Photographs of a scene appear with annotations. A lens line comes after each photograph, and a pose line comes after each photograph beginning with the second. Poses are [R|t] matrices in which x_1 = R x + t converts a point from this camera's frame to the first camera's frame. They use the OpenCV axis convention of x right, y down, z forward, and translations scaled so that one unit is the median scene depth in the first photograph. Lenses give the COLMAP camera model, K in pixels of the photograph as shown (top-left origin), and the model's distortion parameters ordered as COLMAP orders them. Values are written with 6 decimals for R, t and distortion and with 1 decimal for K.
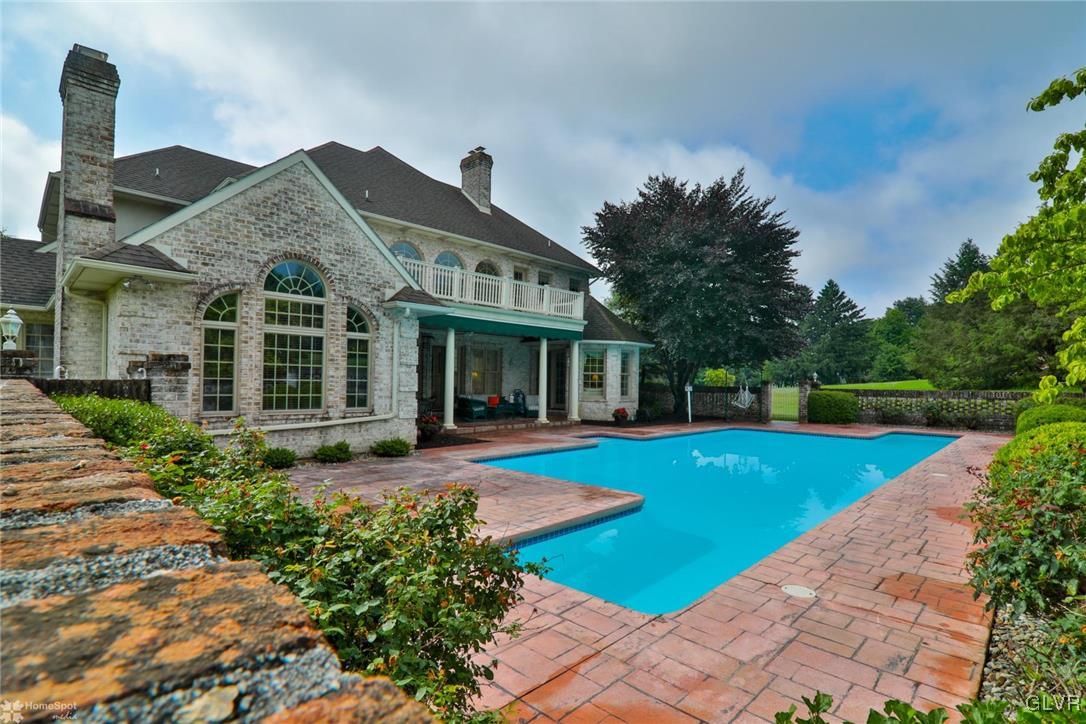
lens RADIAL K [[531.1, 0, 531.7], [0, 531.1, 370.3], [0, 0, 1]] dist [-0.016201, 0.000403]
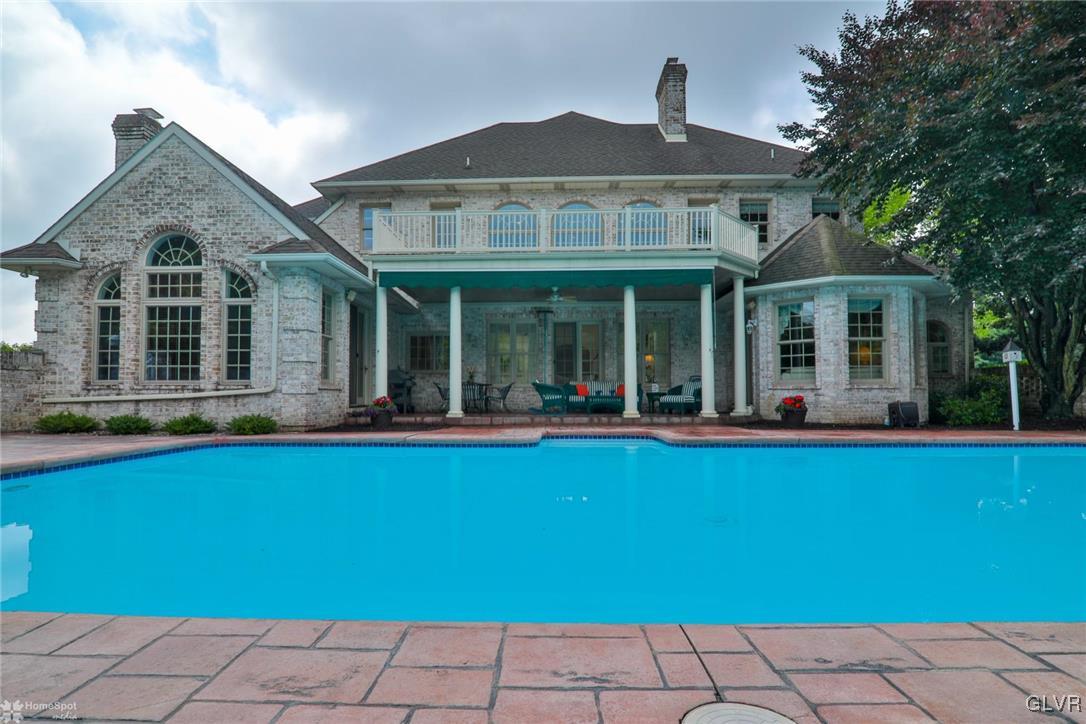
lens RADIAL K [[531.1, 0, 522.2], [0, 531.1, 372.5], [0, 0, 1]] dist [-0.016201, 0.000403]
pose [[0.669813, -0.041527, -0.741368, 0.673642], [0.026145, 0.999135, -0.032344, 0.100073], [0.742069, 0.002281, 0.670319, 0.754742]]
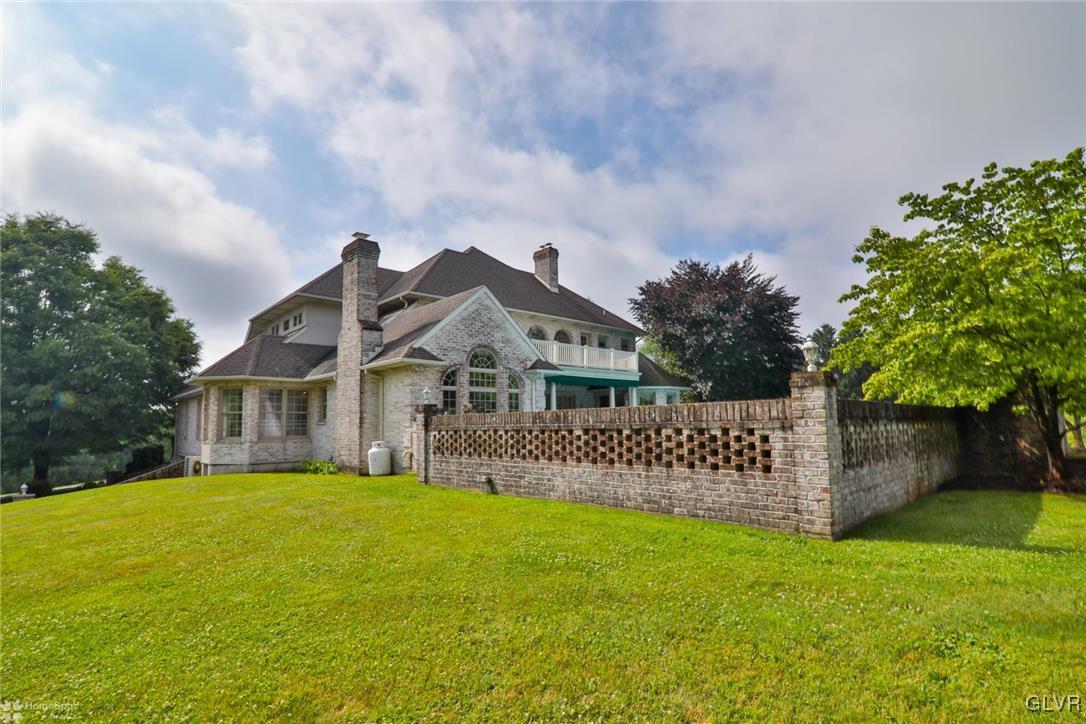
lens RADIAL K [[531.1, 0, 527.6], [0, 531.1, 366.1], [0, 0, 1]] dist [-0.016201, 0.000403]
pose [[0.997632, -0.038044, -0.057291, -0.187371], [0.032587, 0.995100, -0.093349, 0.013207], [0.060561, 0.091261, 0.993984, -0.642079]]
